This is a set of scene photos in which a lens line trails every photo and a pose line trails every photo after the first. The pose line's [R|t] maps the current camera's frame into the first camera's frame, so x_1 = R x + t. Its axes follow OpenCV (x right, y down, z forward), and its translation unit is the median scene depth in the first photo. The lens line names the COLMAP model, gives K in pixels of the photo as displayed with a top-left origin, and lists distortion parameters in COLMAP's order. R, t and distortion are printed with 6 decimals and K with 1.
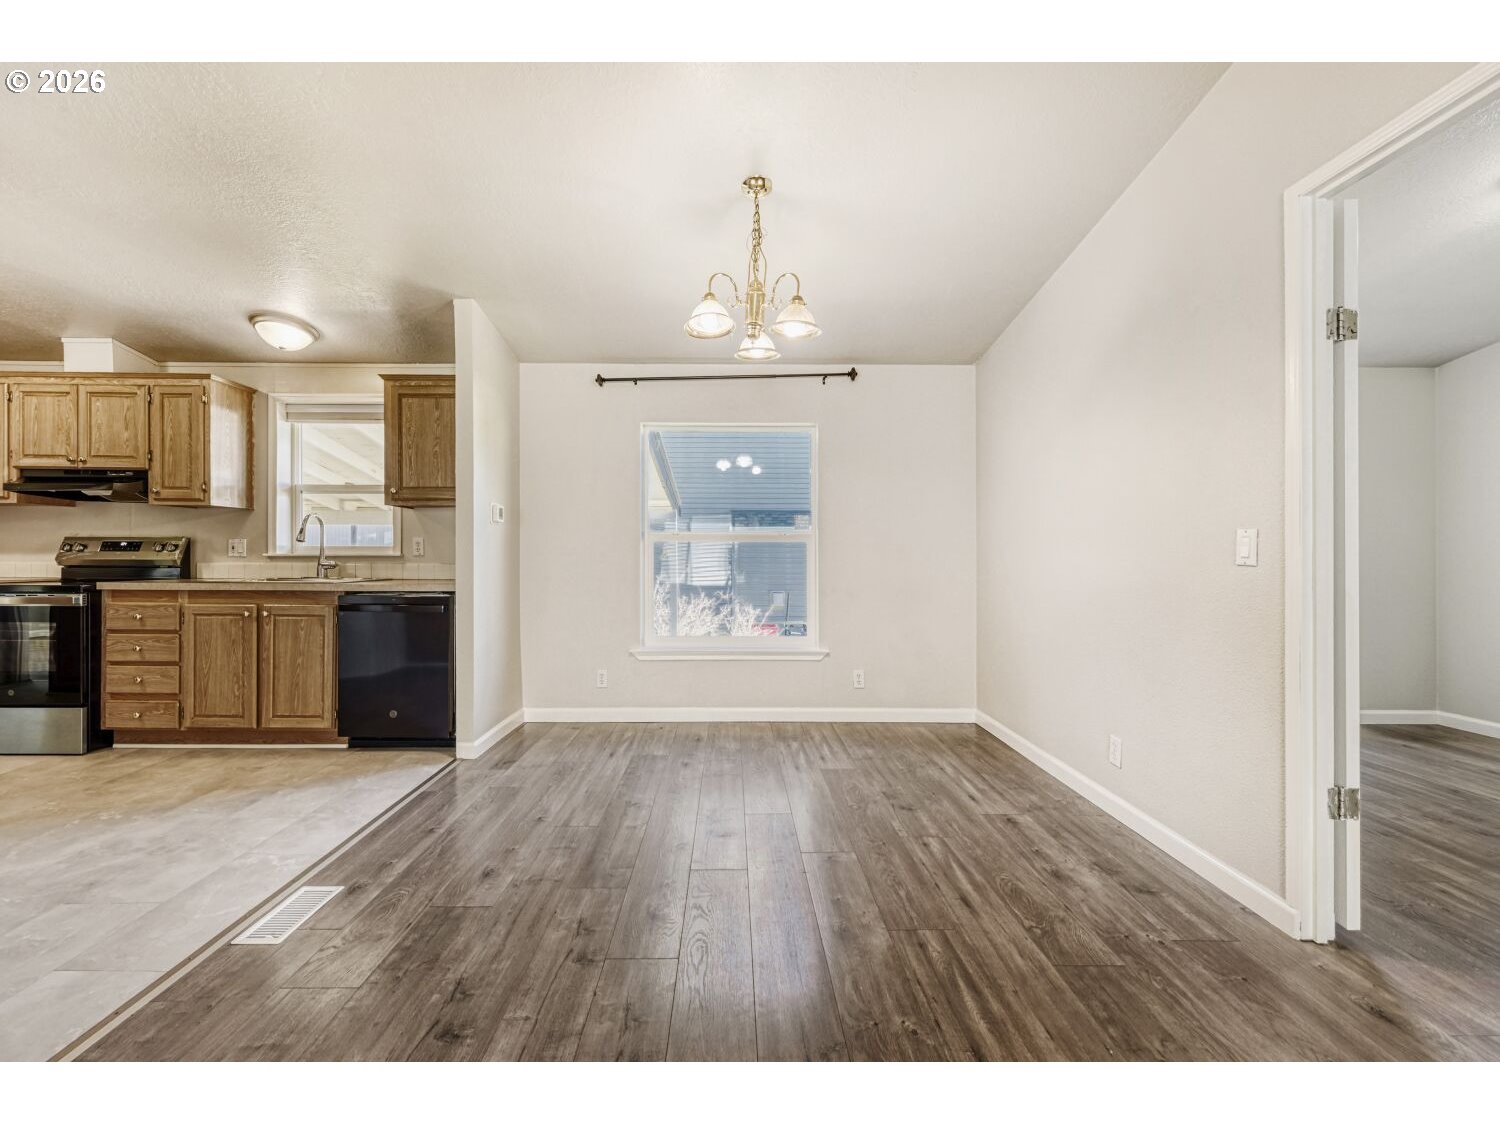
lens RADIAL K [[603.2, 0, 734.7], [0, 603.2, 557.8], [0, 0, 1]] dist [-0.001205, 0.000677]
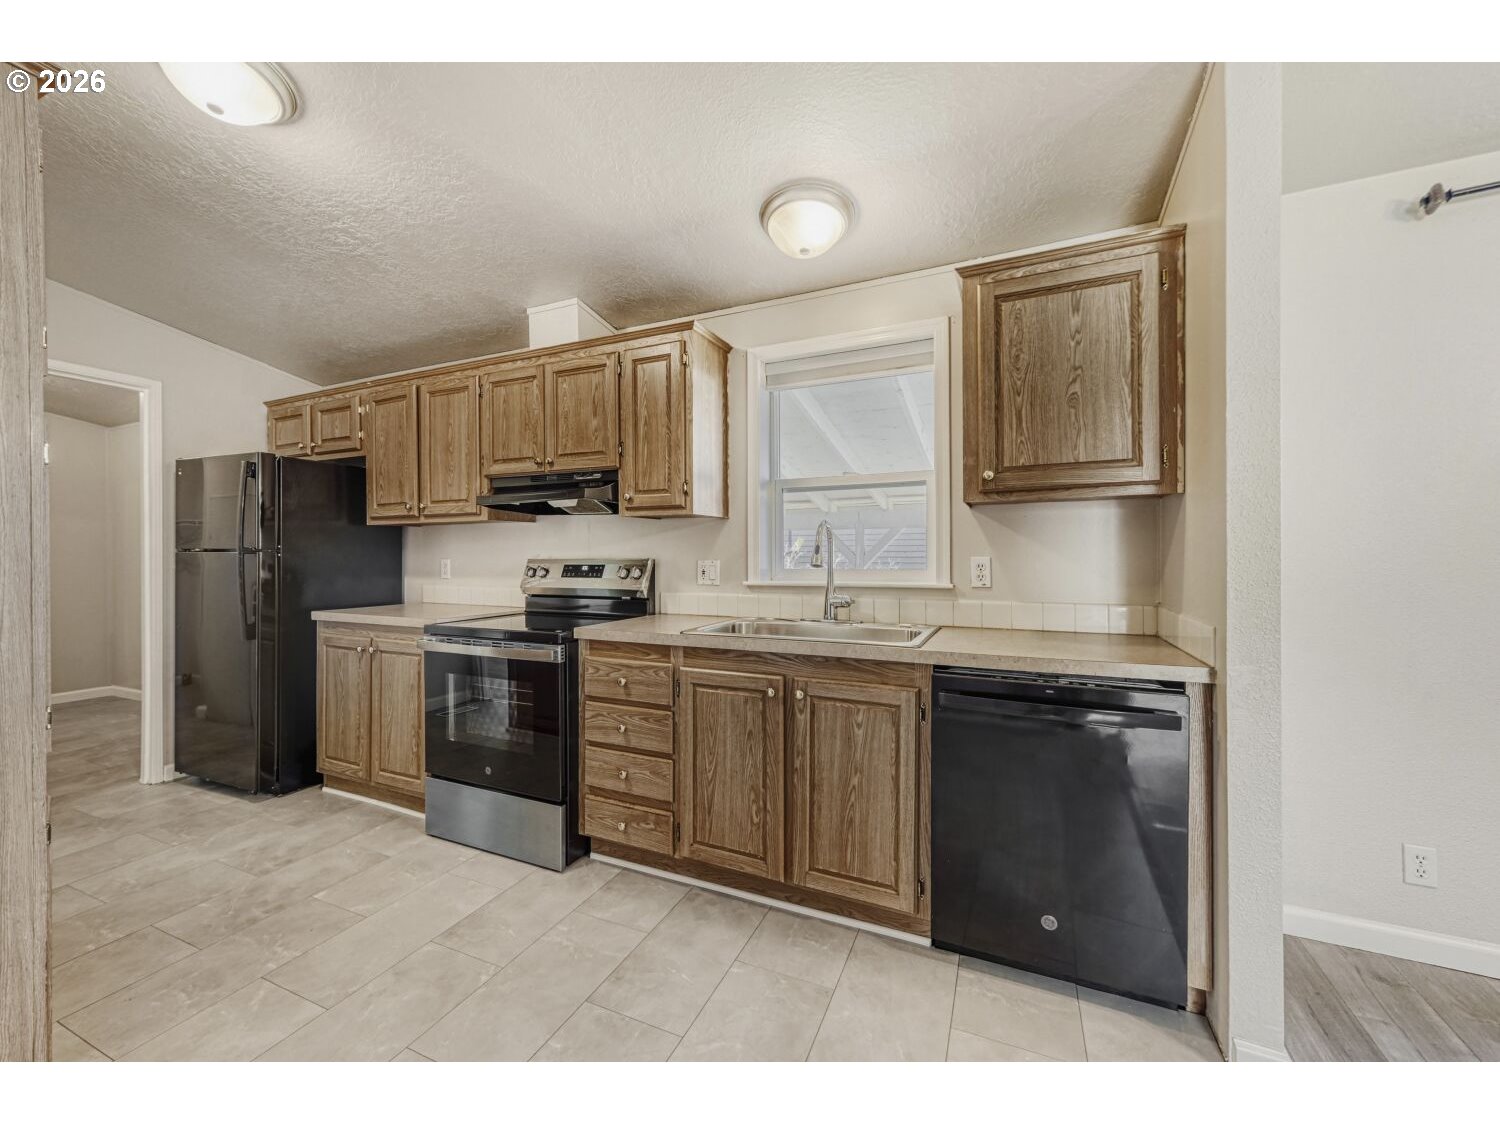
lens RADIAL K [[591.1, 0, 750.5], [0, 591.1, 557.7], [0, 0, 1]] dist [0.008482, 0.000268]
pose [[0.909571, -0.006404, -0.415500, -0.535674], [0.008421, 0.999960, 0.003023, -0.039599], [0.415464, -0.006249, 0.909588, 0.419223]]
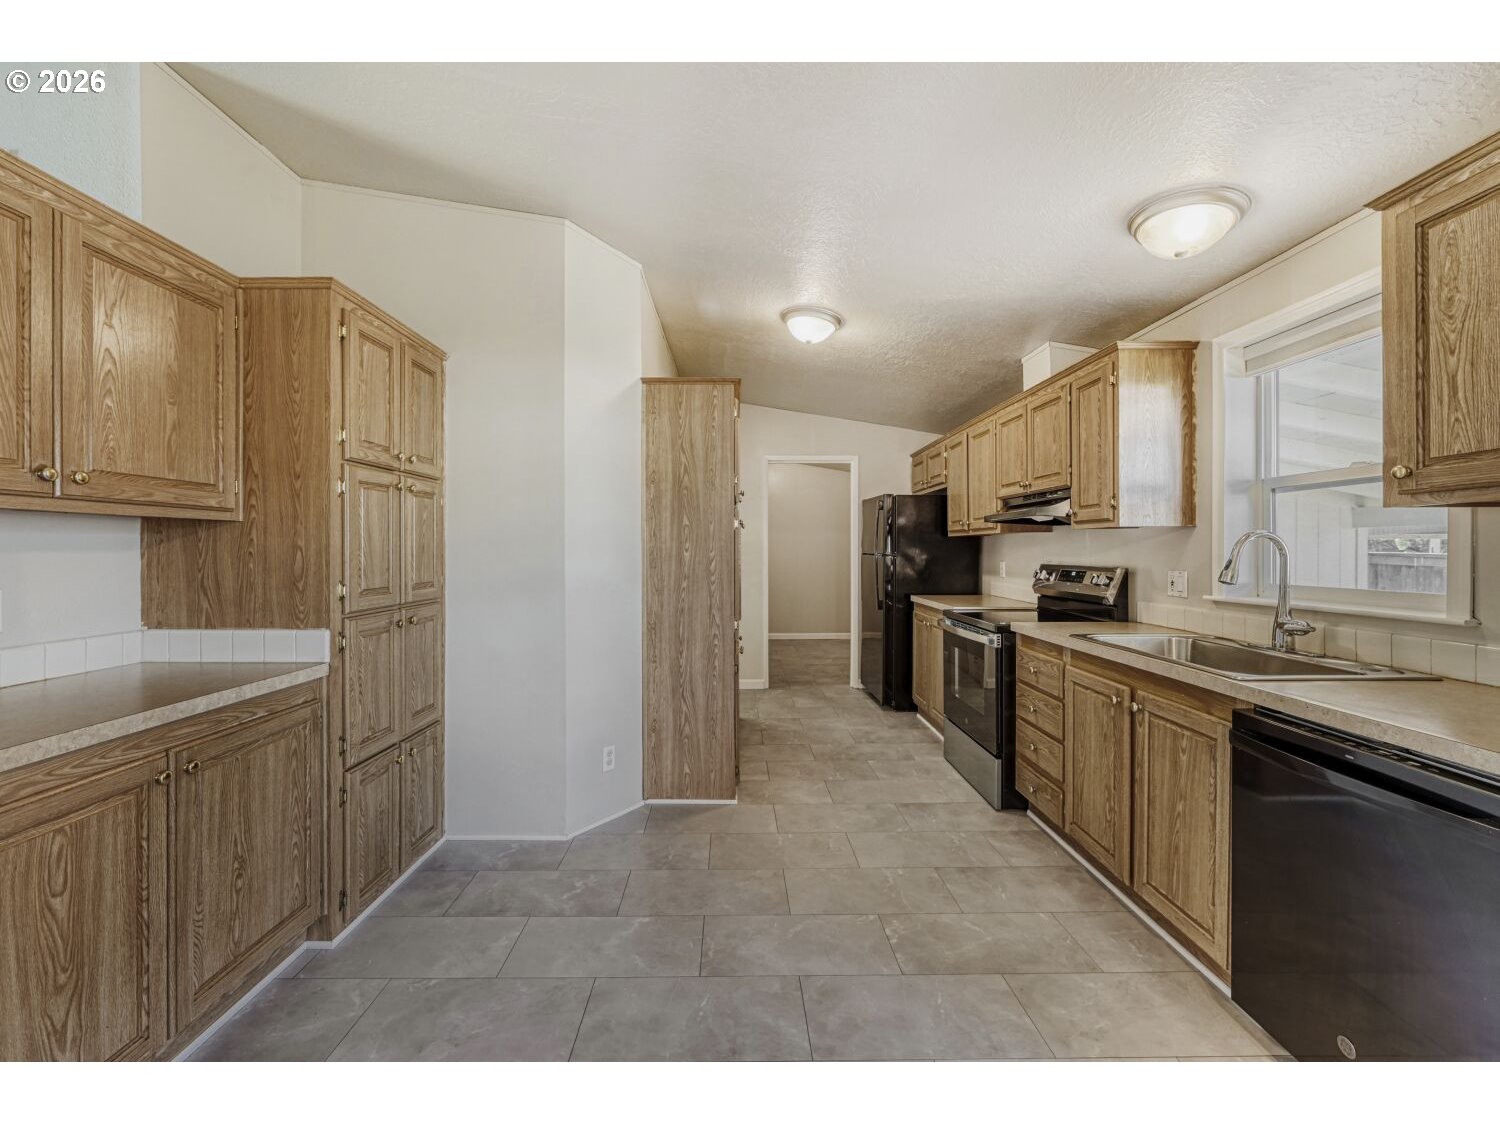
lens RADIAL K [[603.2, 0, 741.2], [0, 603.2, 557.1], [0, 0, 1]] dist [-0.001205, 0.000677]
pose [[0.007677, 0.006649, -0.999948, -0.164230], [0.000171, 0.999978, 0.006650, -0.056691], [0.999971, -0.000222, 0.007676, 0.552769]]
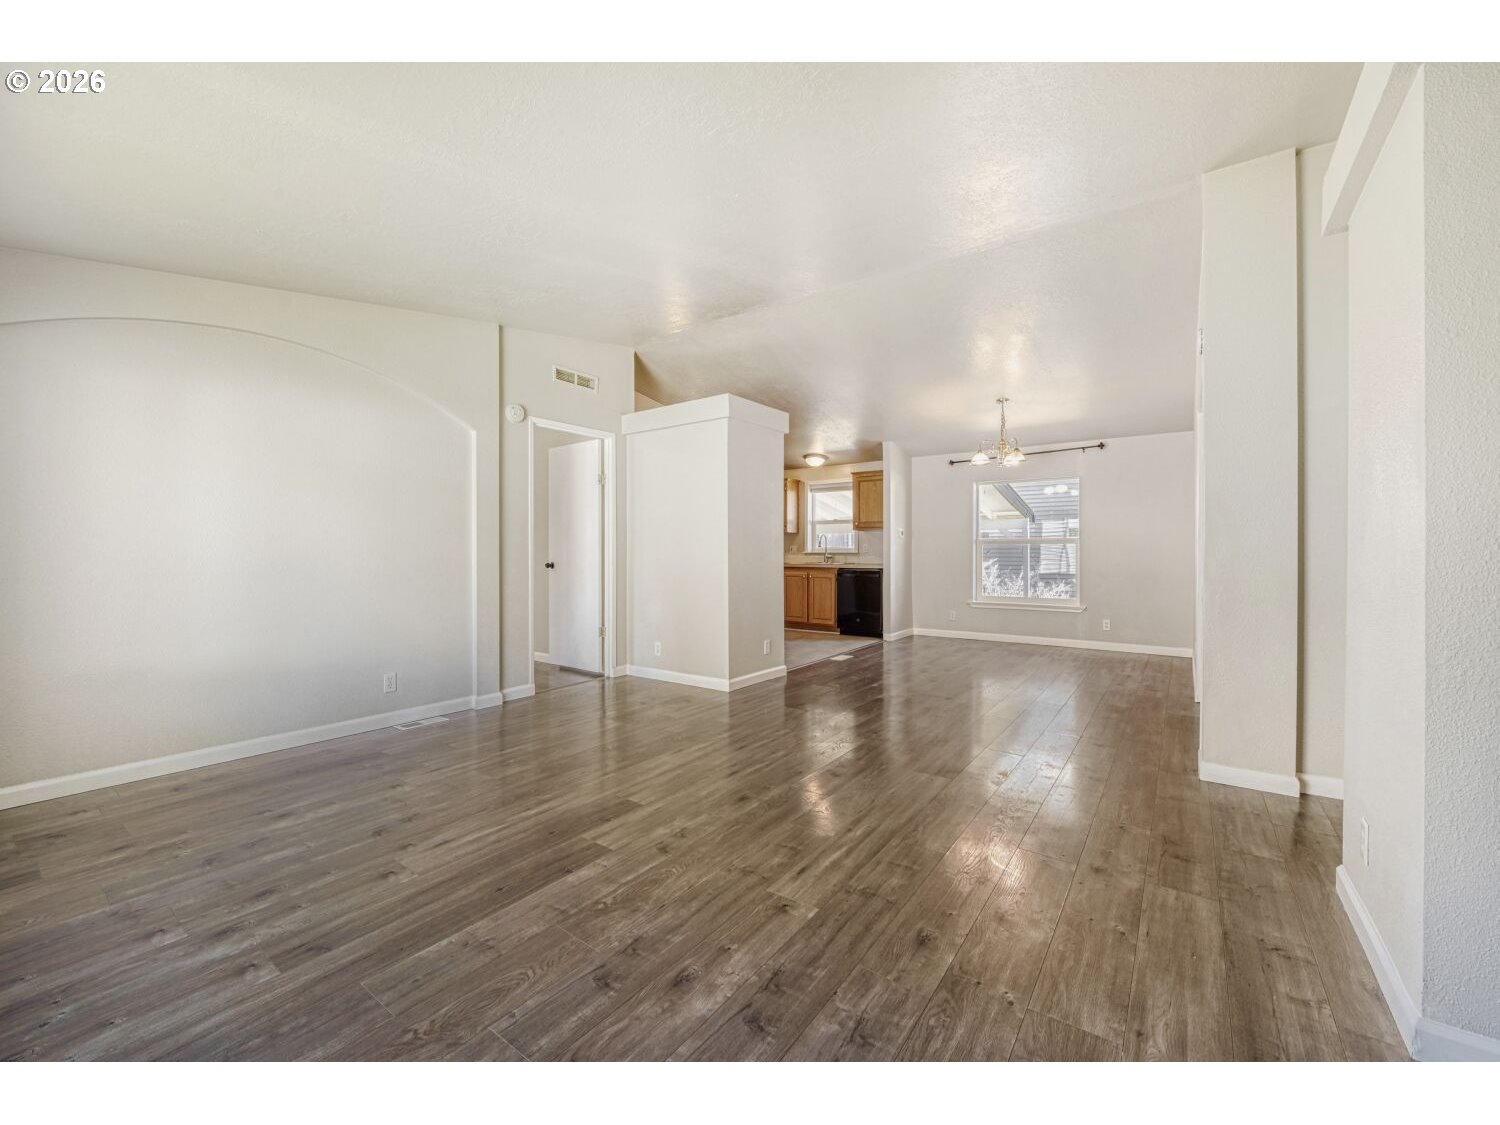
lens RADIAL K [[603.2, 0, 757.9], [0, 603.2, 567.7], [0, 0, 1]] dist [-0.001205, 0.000677]
pose [[0.813594, 0.015334, -0.581231, 0.438624], [0.000732, 0.999624, 0.027396, -0.009792], [0.581433, -0.022715, 0.813277, -1.035842]]
